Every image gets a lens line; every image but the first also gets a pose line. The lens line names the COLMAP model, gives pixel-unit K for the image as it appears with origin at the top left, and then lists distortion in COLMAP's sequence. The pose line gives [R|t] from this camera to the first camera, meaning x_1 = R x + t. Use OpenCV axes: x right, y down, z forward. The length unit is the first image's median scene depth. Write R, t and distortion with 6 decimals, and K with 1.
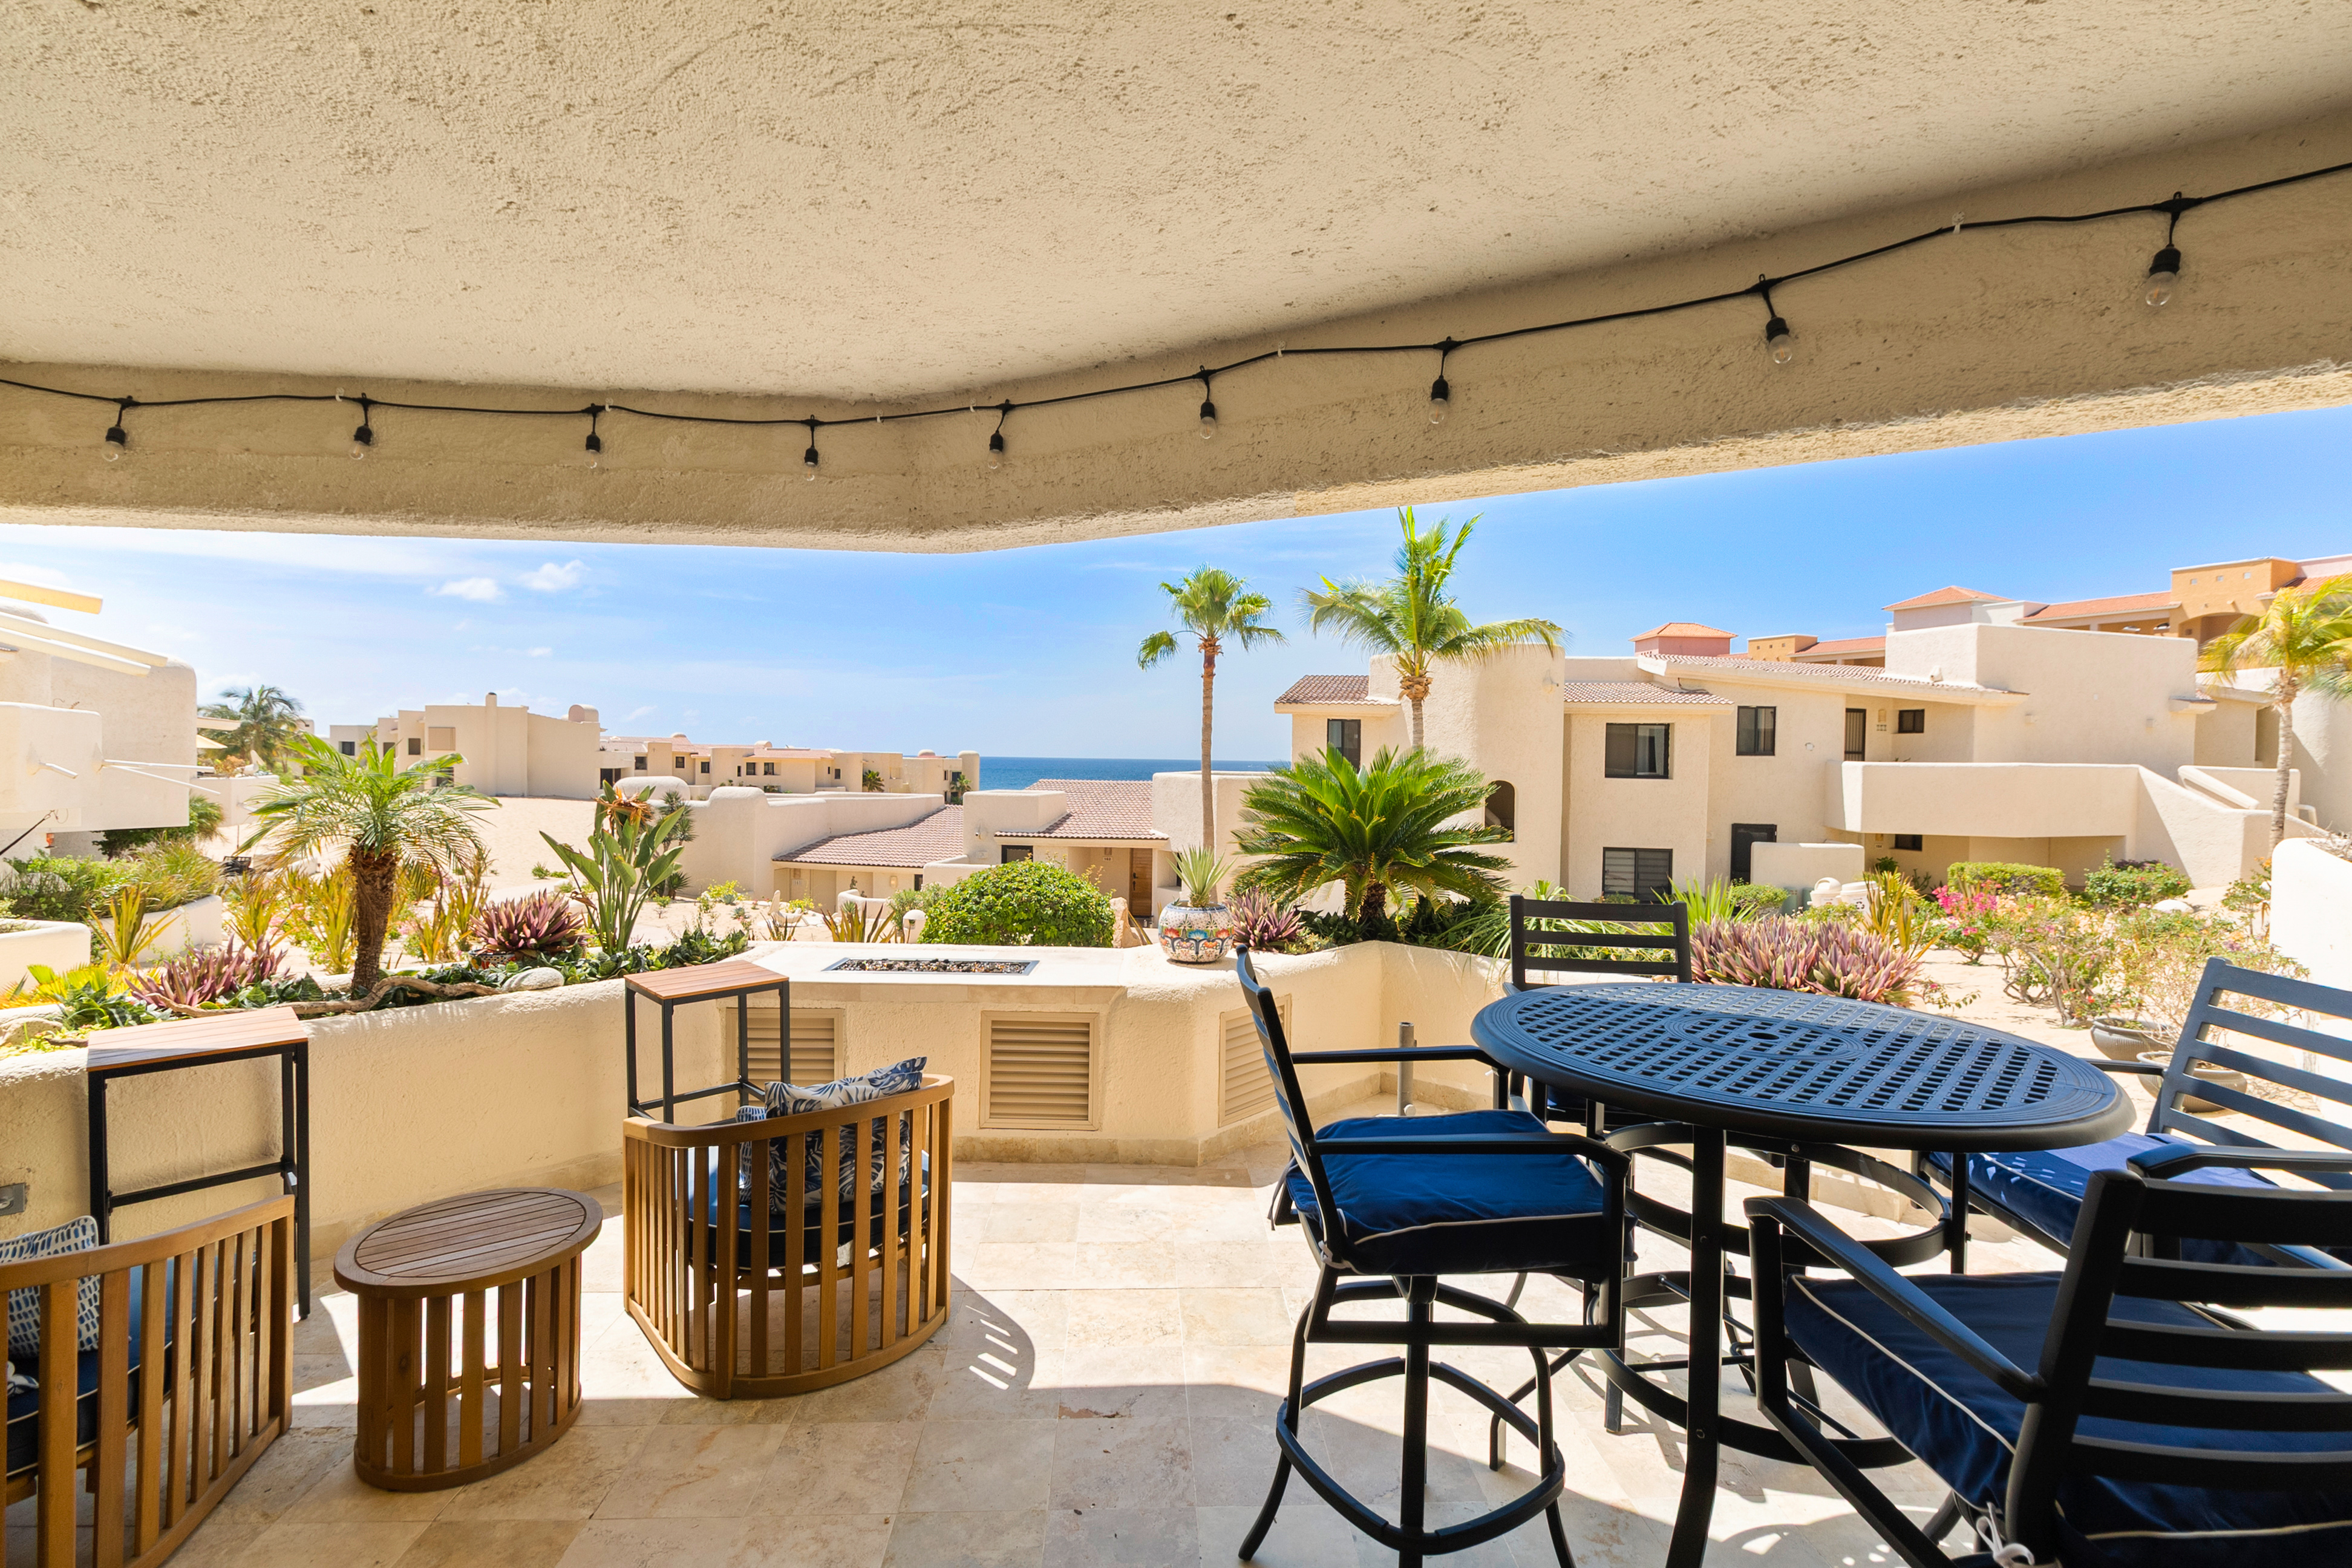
lens RADIAL K [[1089.1, 0, 1191.5], [0, 1089.1, 781.4], [0, 0, 1]] dist [0.002975, 0.000887]
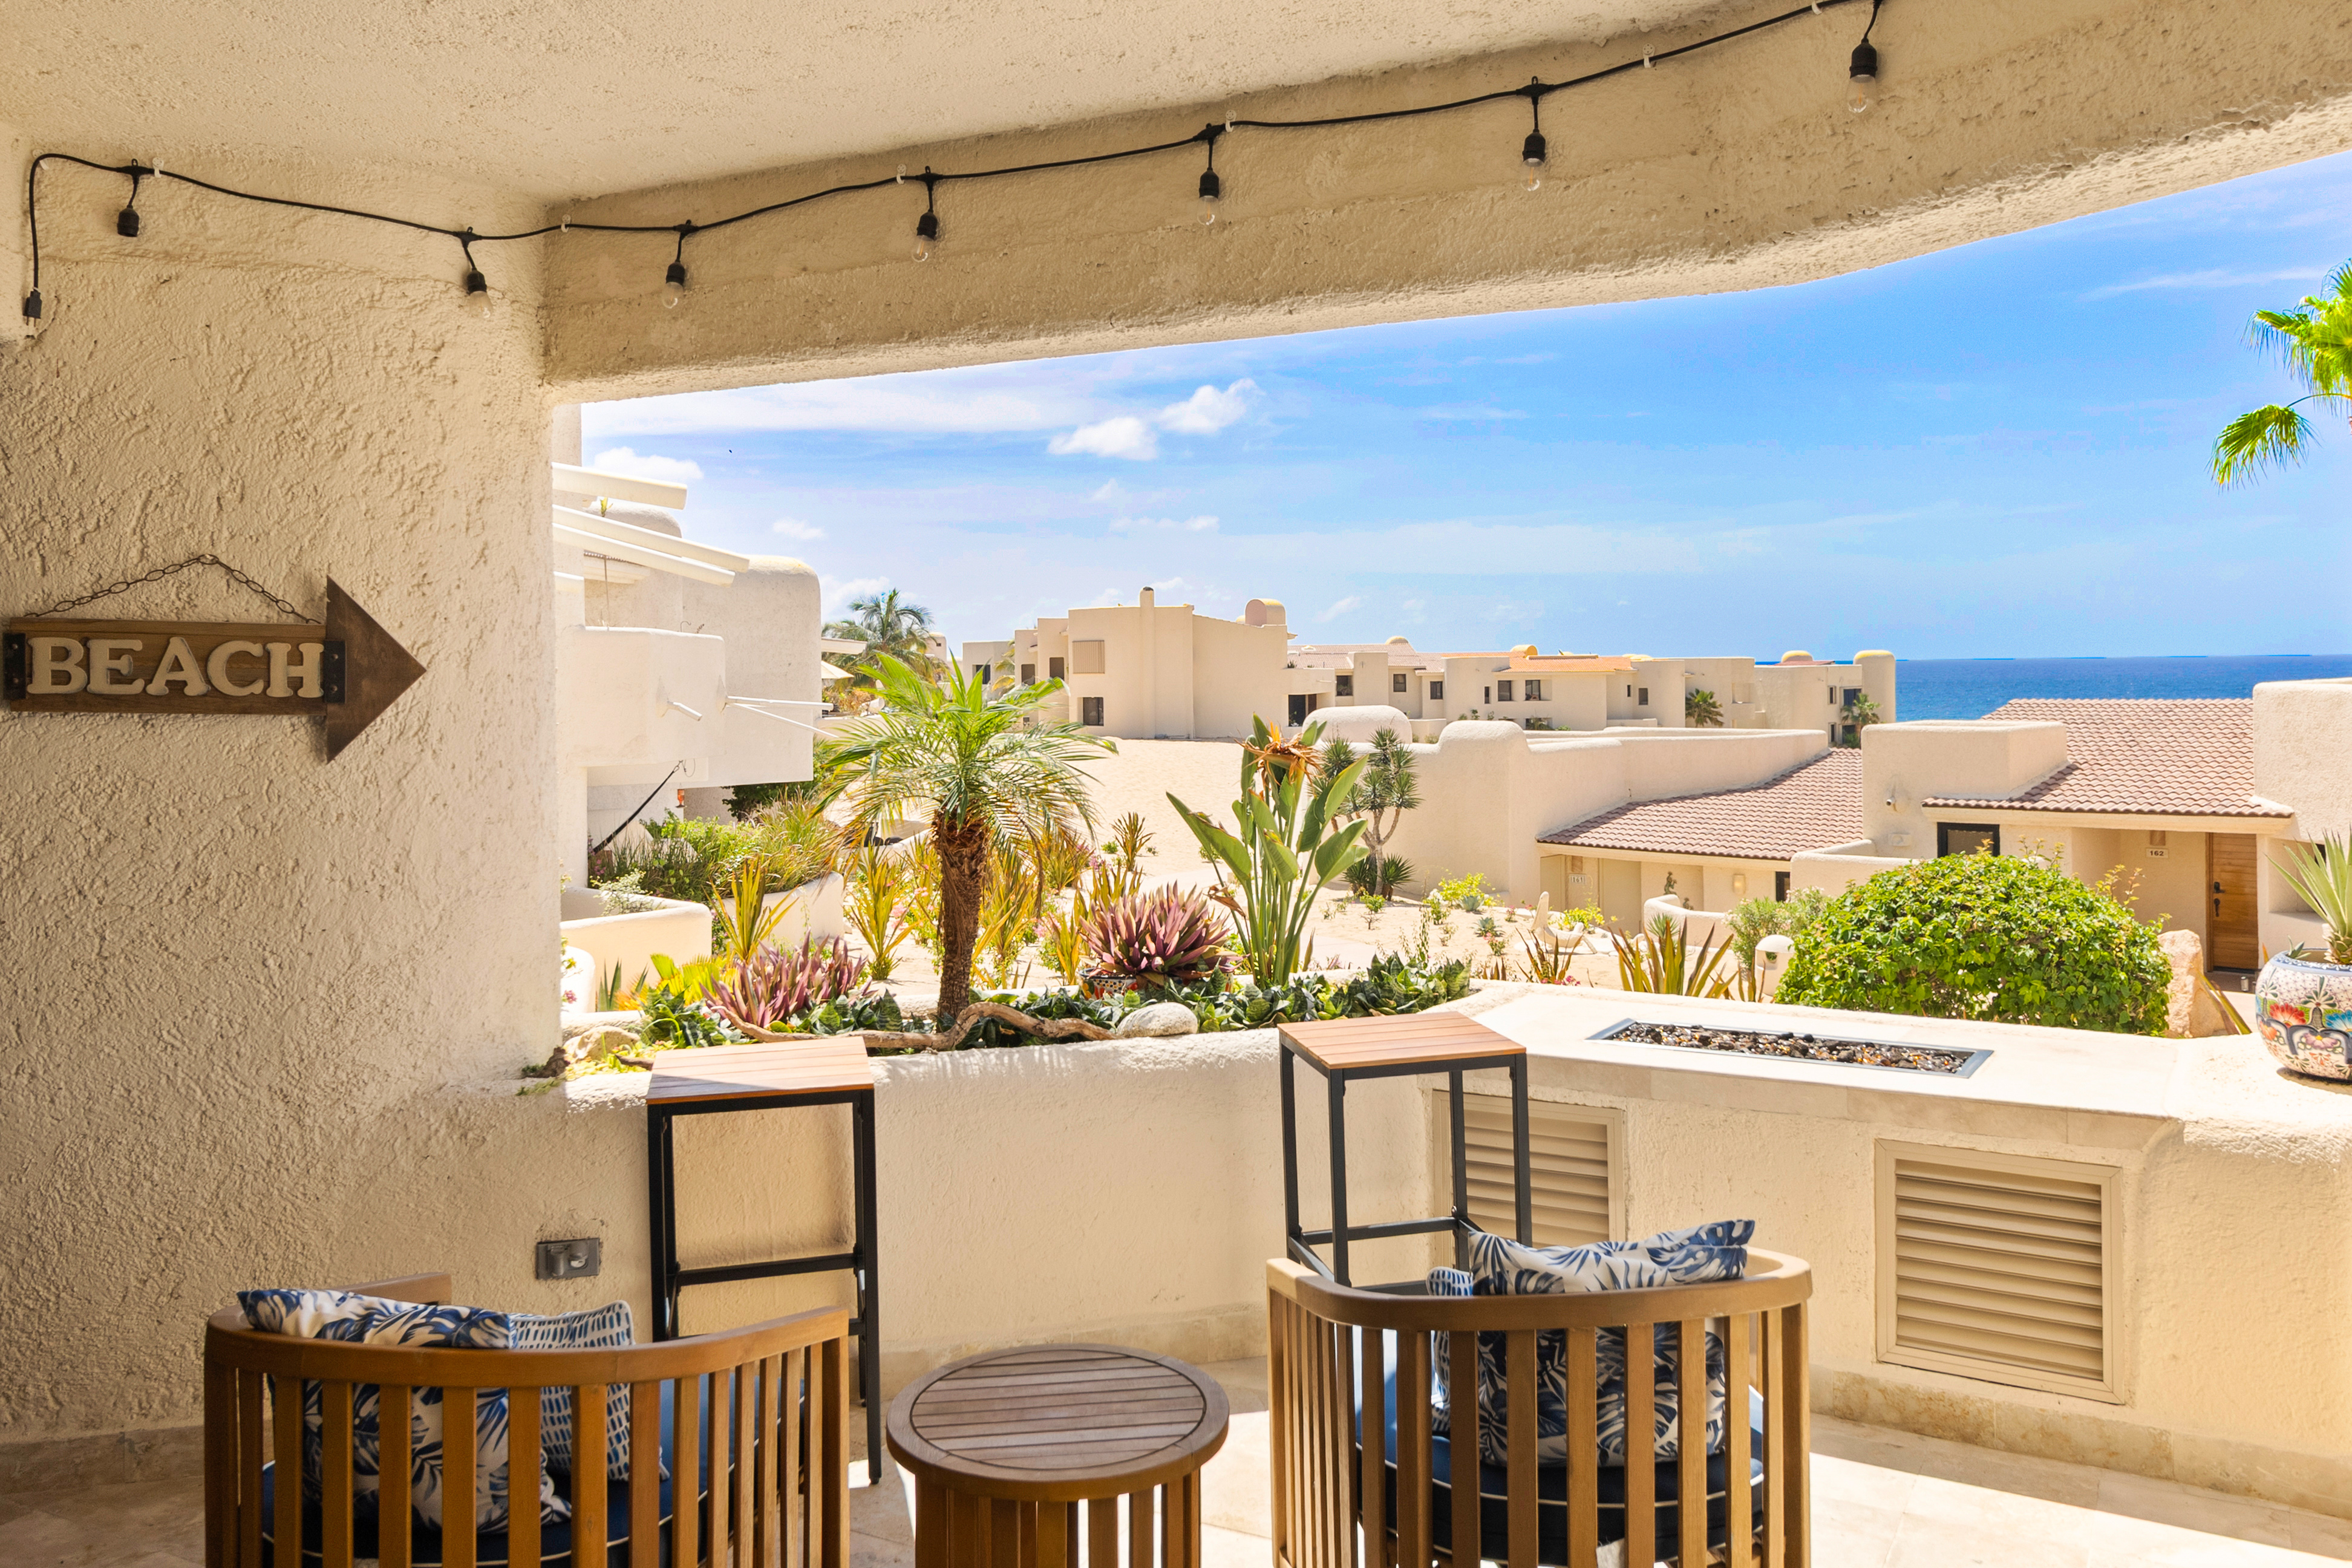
lens RADIAL K [[1891.5, 0, 1201.0], [0, 1891.5, 670.4], [0, 0, 1]] dist [0.000258, 0.008688]
pose [[0.855317, -0.025928, -0.517456, 0.009050], [0.015670, 0.999585, -0.024183, 0.000157], [0.517868, 0.012576, 0.855368, 0.040141]]
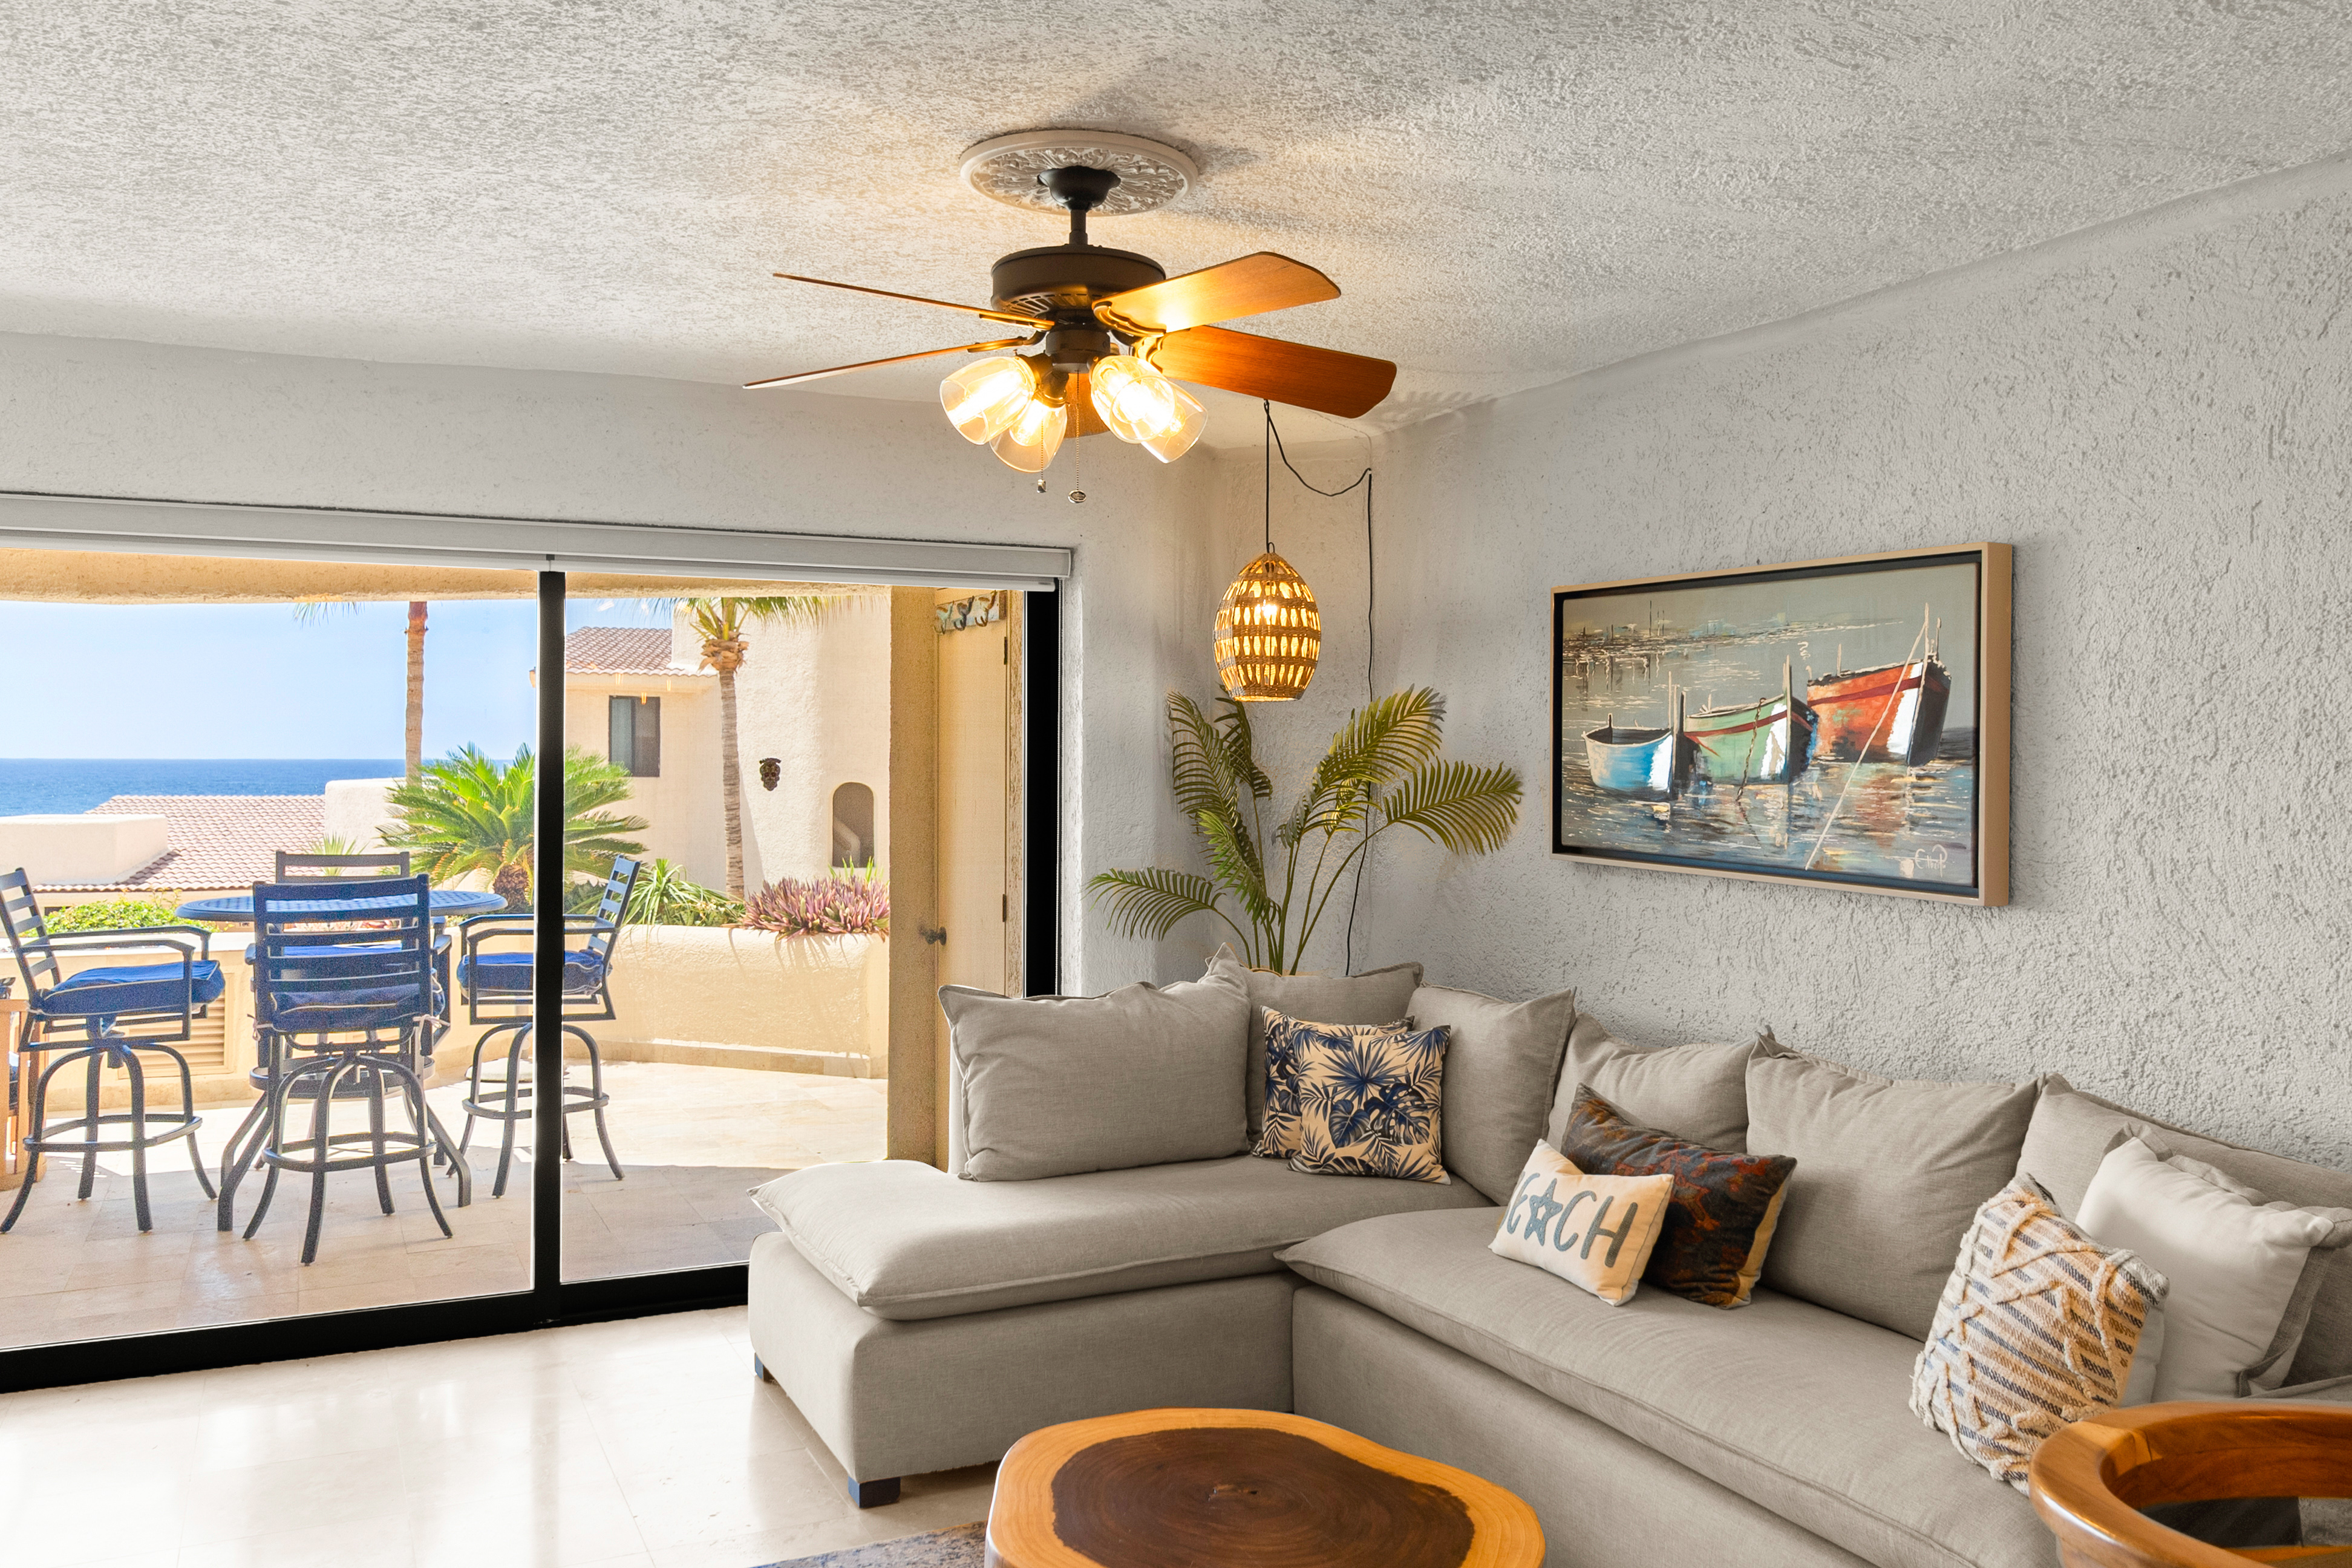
lens RADIAL K [[1862.5, 0, 1196.6], [0, 1862.5, 759.5], [0, 0, 1]] dist [0.001870, -0.000408]
pose [[0.922871, -0.013025, 0.384888, 0.105637], [0.019646, 0.999719, -0.013276, 0.028368], [-0.384607, 0.019814, 0.922868, -1.278808]]
